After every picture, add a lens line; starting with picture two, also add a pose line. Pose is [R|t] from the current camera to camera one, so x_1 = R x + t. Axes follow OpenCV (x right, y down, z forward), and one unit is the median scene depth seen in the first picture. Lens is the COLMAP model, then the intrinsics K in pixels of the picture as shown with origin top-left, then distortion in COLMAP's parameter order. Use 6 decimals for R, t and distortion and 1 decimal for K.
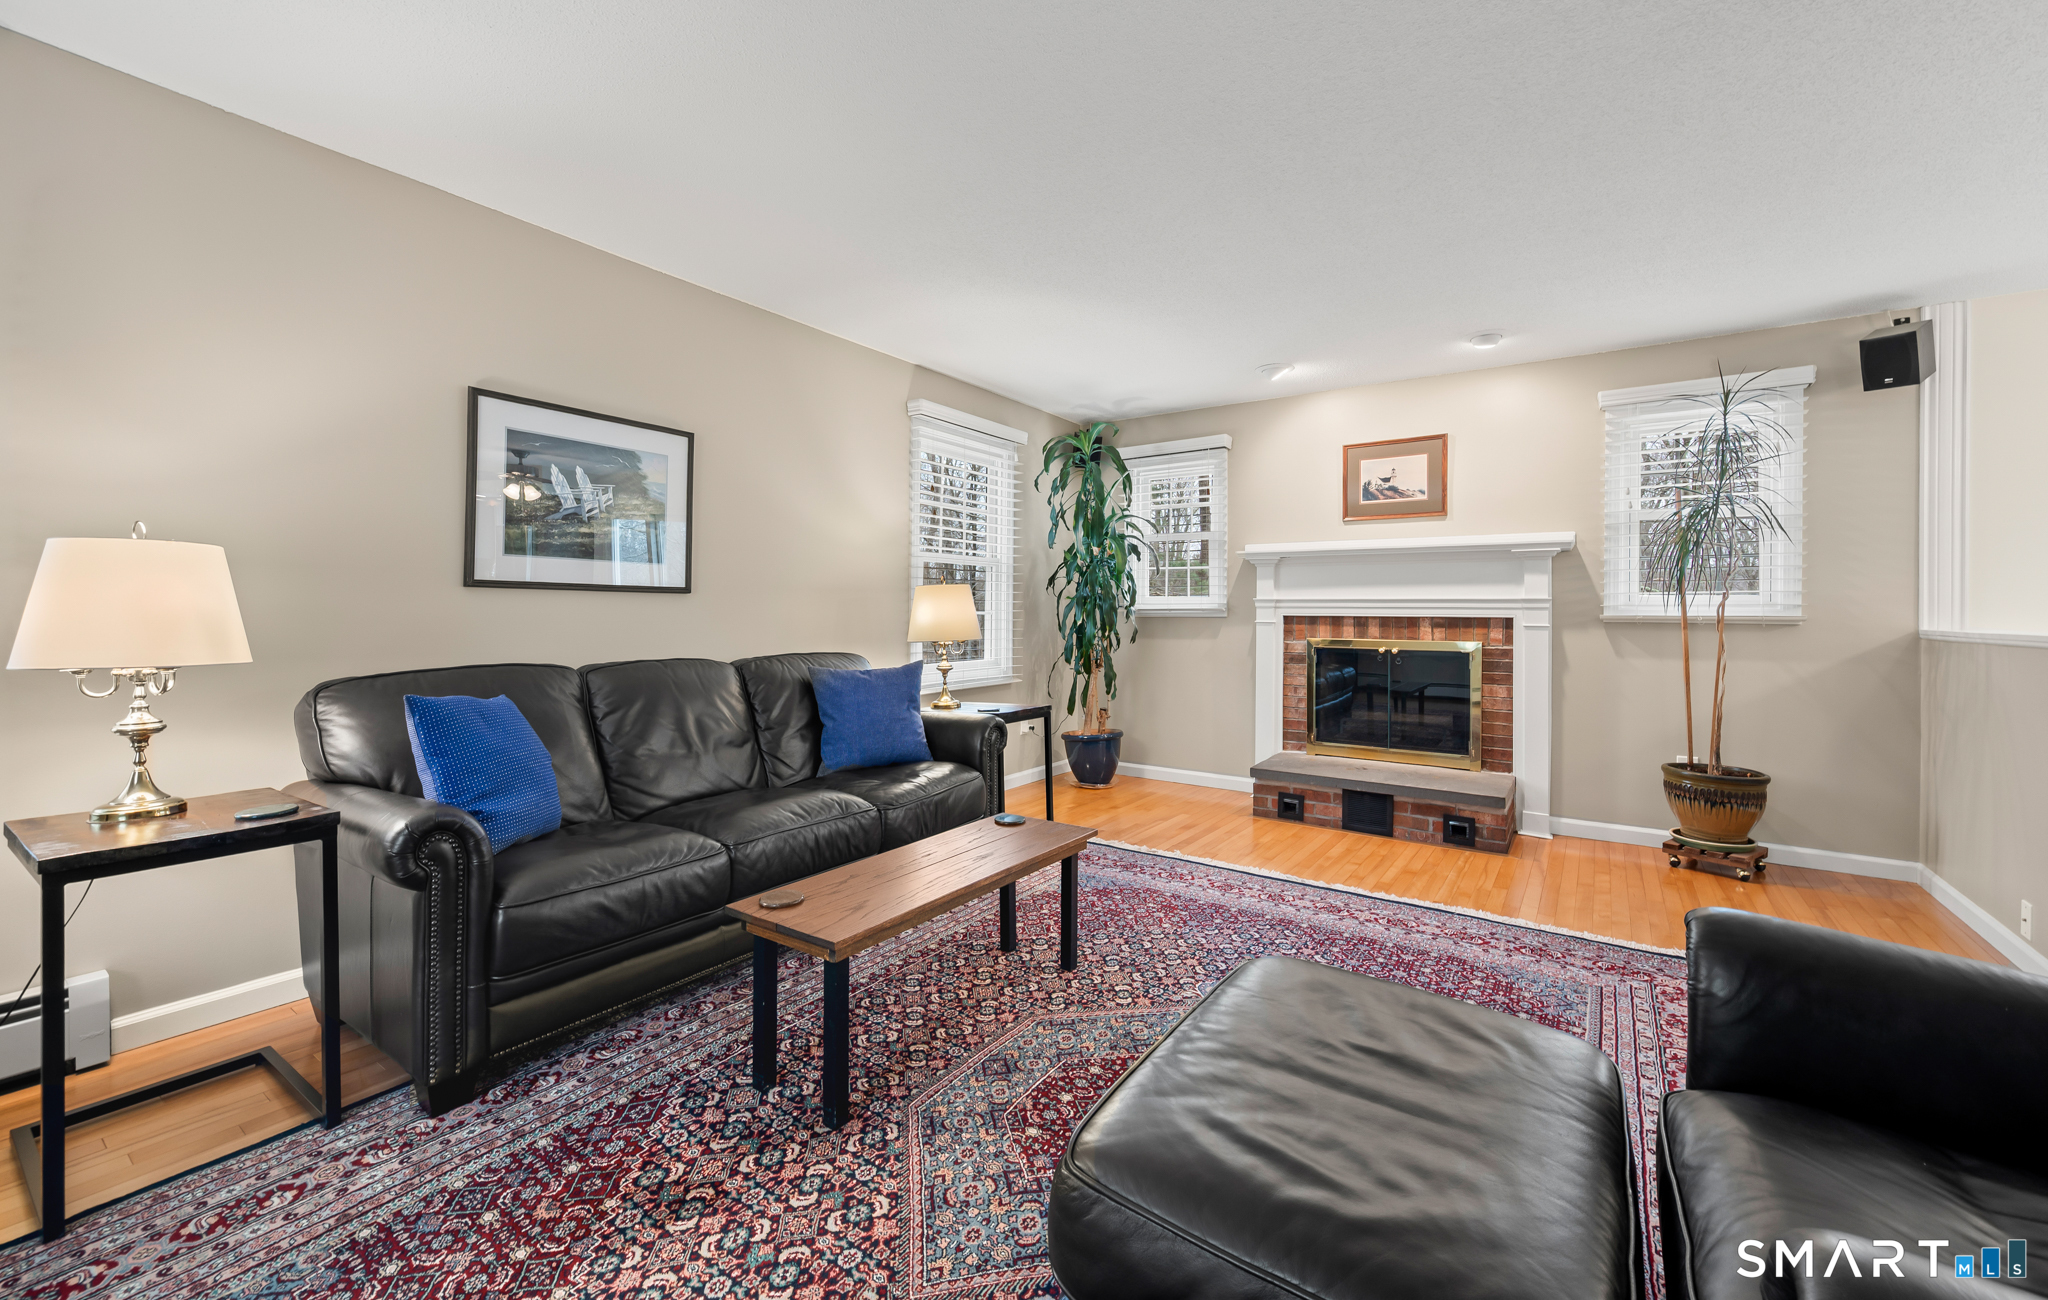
lens RADIAL K [[829.2, 0, 1024.1], [0, 829.2, 601.5], [0, 0, 1]] dist [-0.001158, -0.000216]
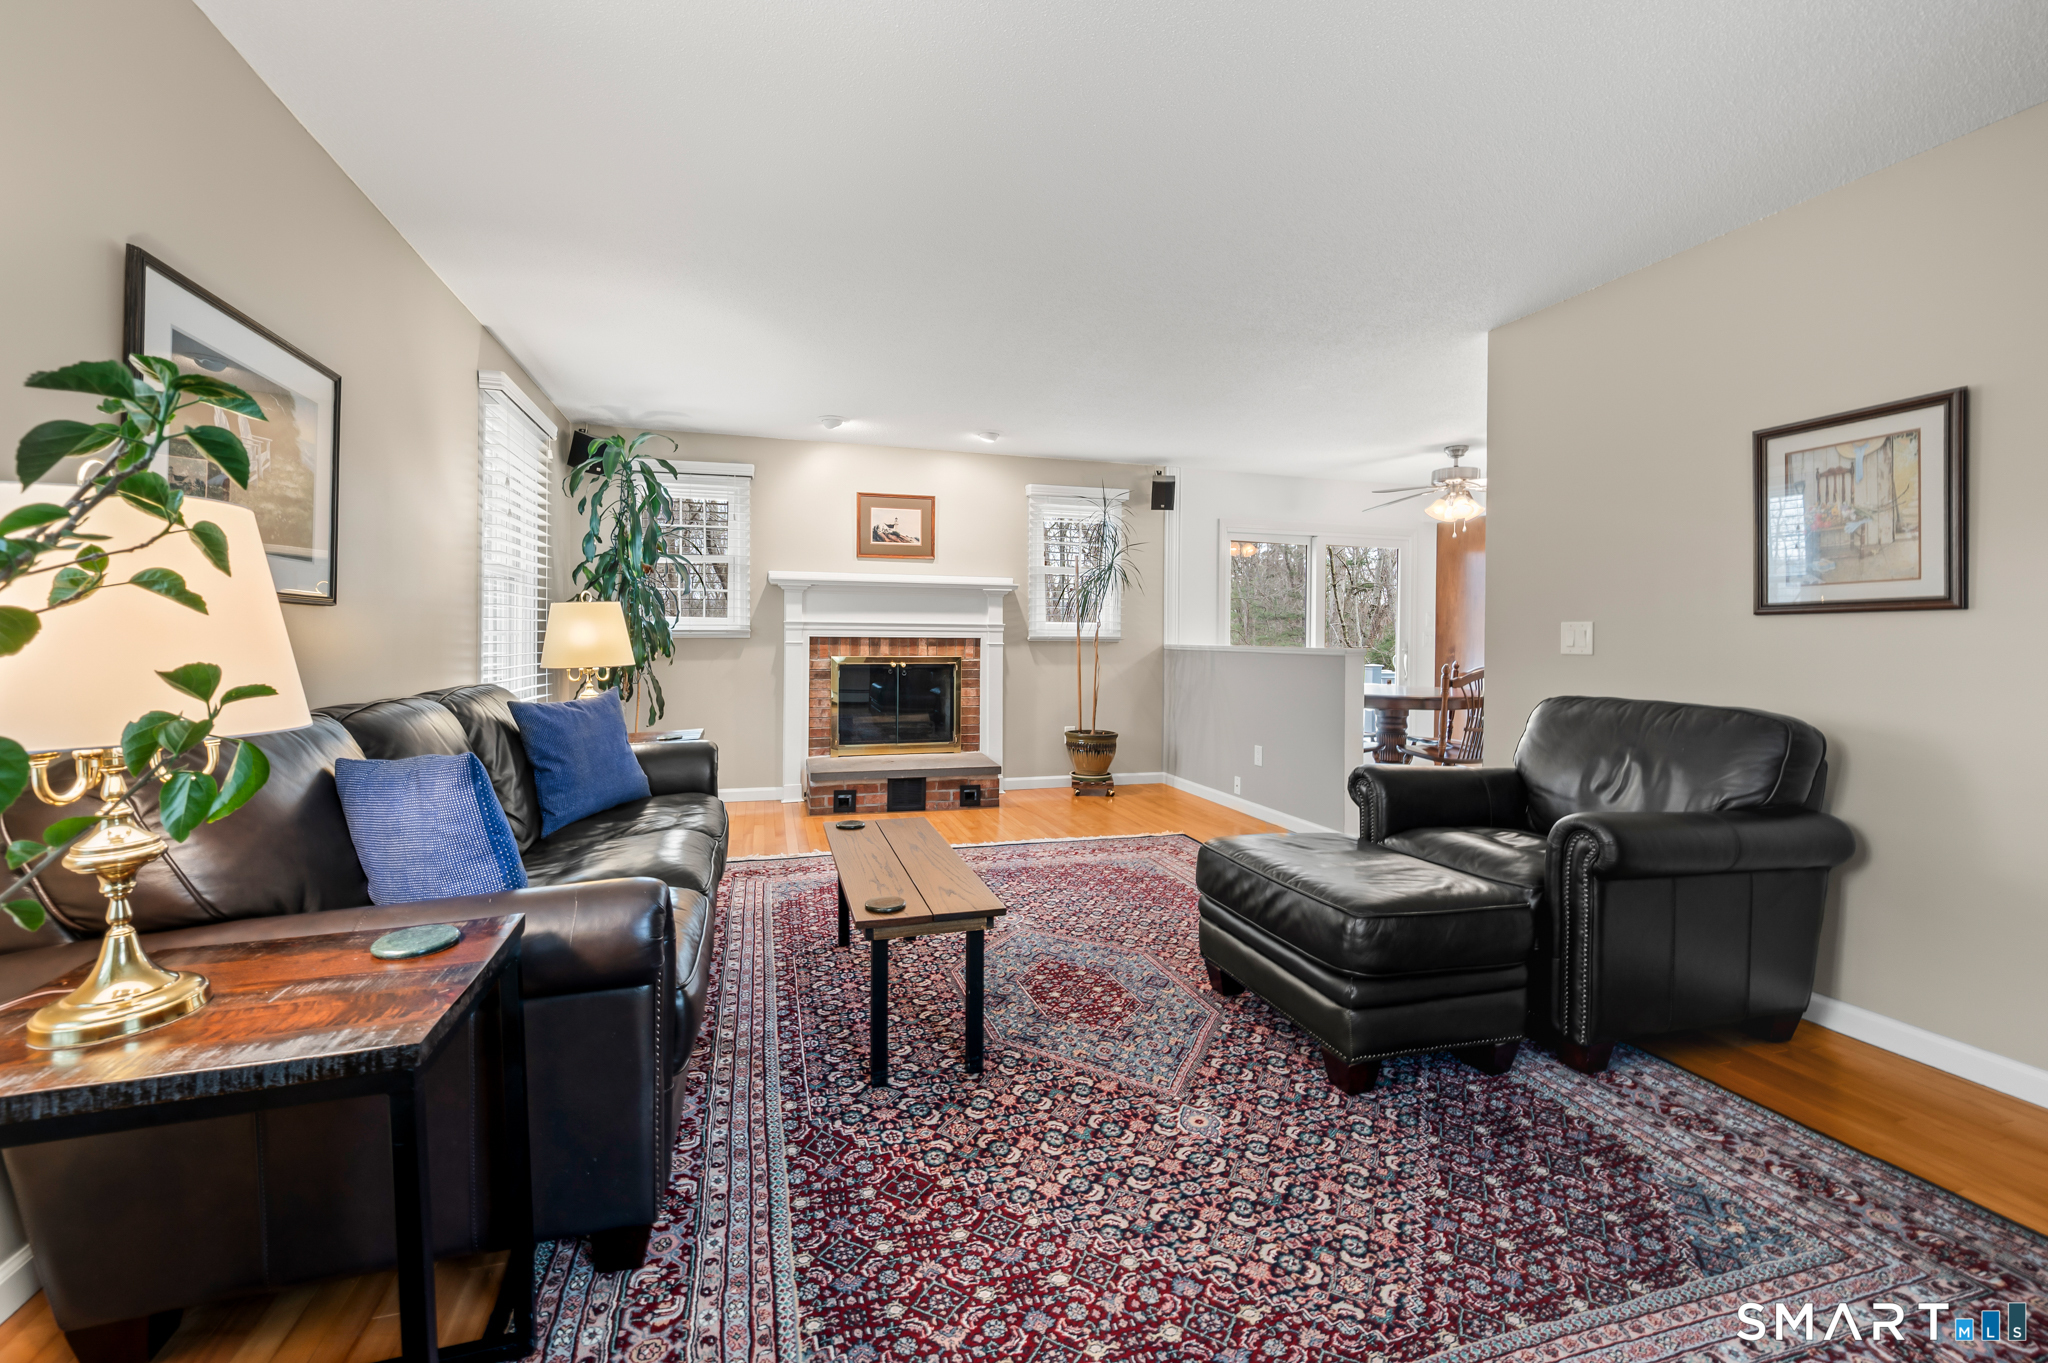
lens RADIAL K [[833.1, 0, 1016.1], [0, 833.1, 628.9], [0, 0, 1]] dist [0.001158, -0.000026]
pose [[0.625361, 0.006611, 0.780307, -0.469881], [-0.013888, 0.999900, 0.002659, -0.000348], [-0.780212, -0.012500, 0.625391, 0.092287]]
